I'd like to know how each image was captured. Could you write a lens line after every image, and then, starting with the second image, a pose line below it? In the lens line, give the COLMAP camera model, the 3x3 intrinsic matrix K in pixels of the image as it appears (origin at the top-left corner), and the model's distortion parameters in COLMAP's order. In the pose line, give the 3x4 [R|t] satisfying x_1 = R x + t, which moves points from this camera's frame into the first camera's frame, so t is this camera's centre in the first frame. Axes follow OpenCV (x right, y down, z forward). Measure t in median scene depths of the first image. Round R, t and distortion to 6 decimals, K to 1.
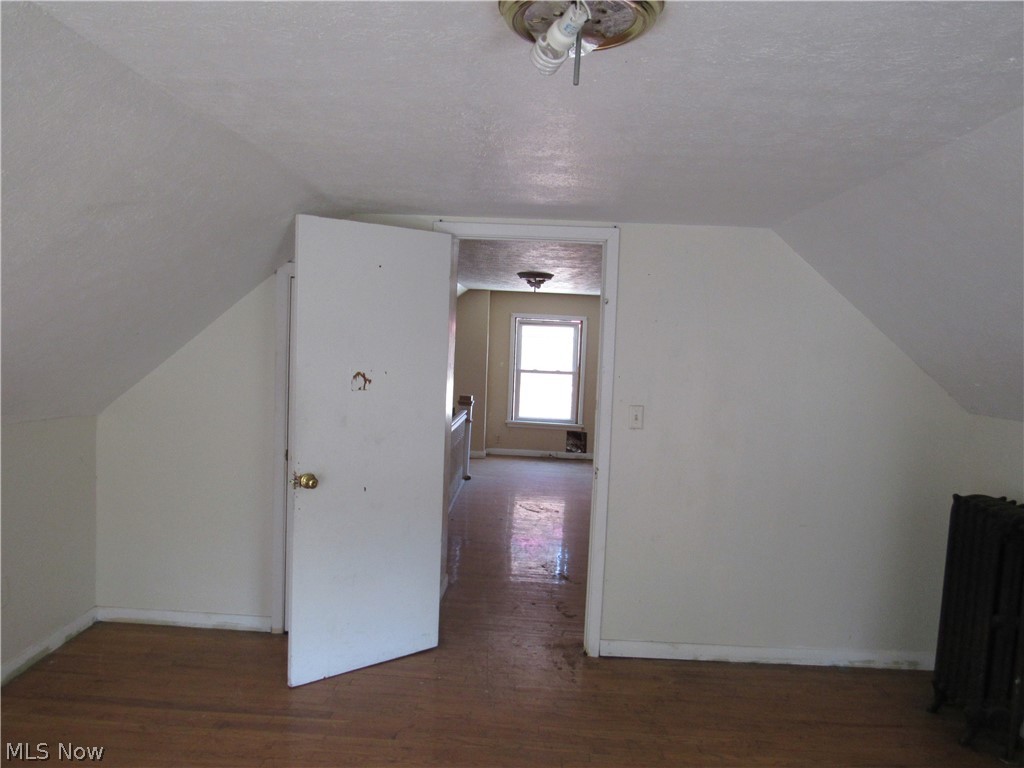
lens RADIAL K [[732.1, 0, 502.3], [0, 732.1, 386.1], [0, 0, 1]] dist [-0.028861, 0.002458]
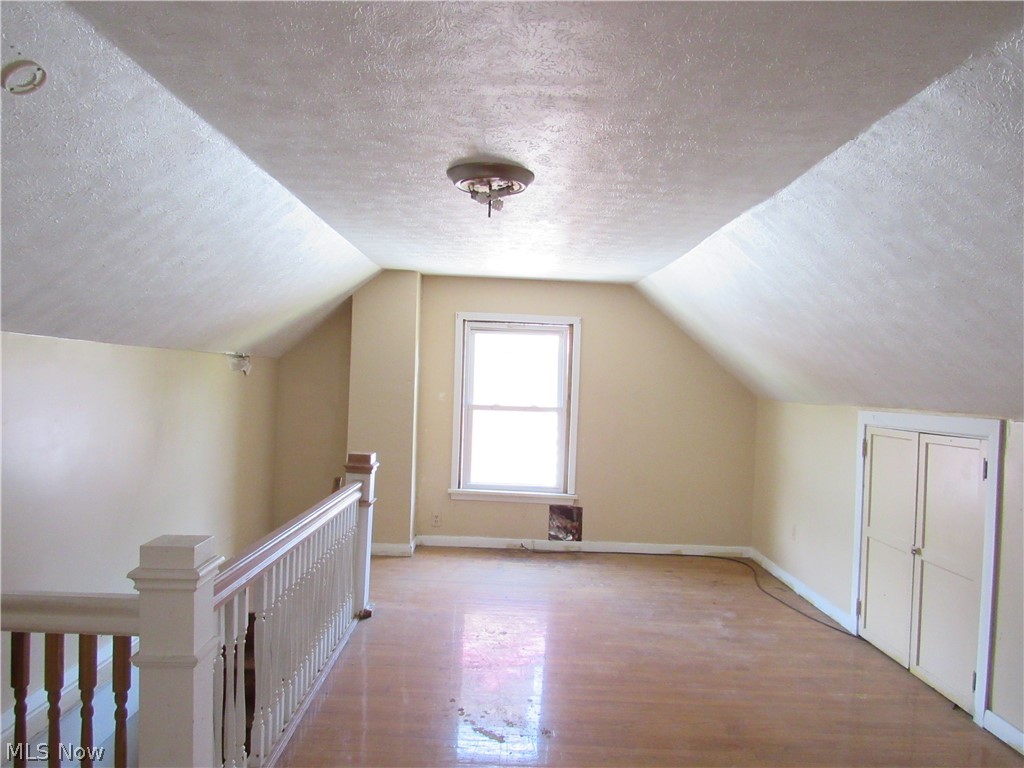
lens RADIAL K [[732.1, 0, 502.3], [0, 732.1, 386.1], [0, 0, 1]] dist [-0.028861, 0.002458]
pose [[0.998842, -0.008119, 0.047418, 0.021370], [0.010750, 0.998401, -0.055495, -0.004054], [-0.046891, 0.055940, 0.997332, 0.394282]]
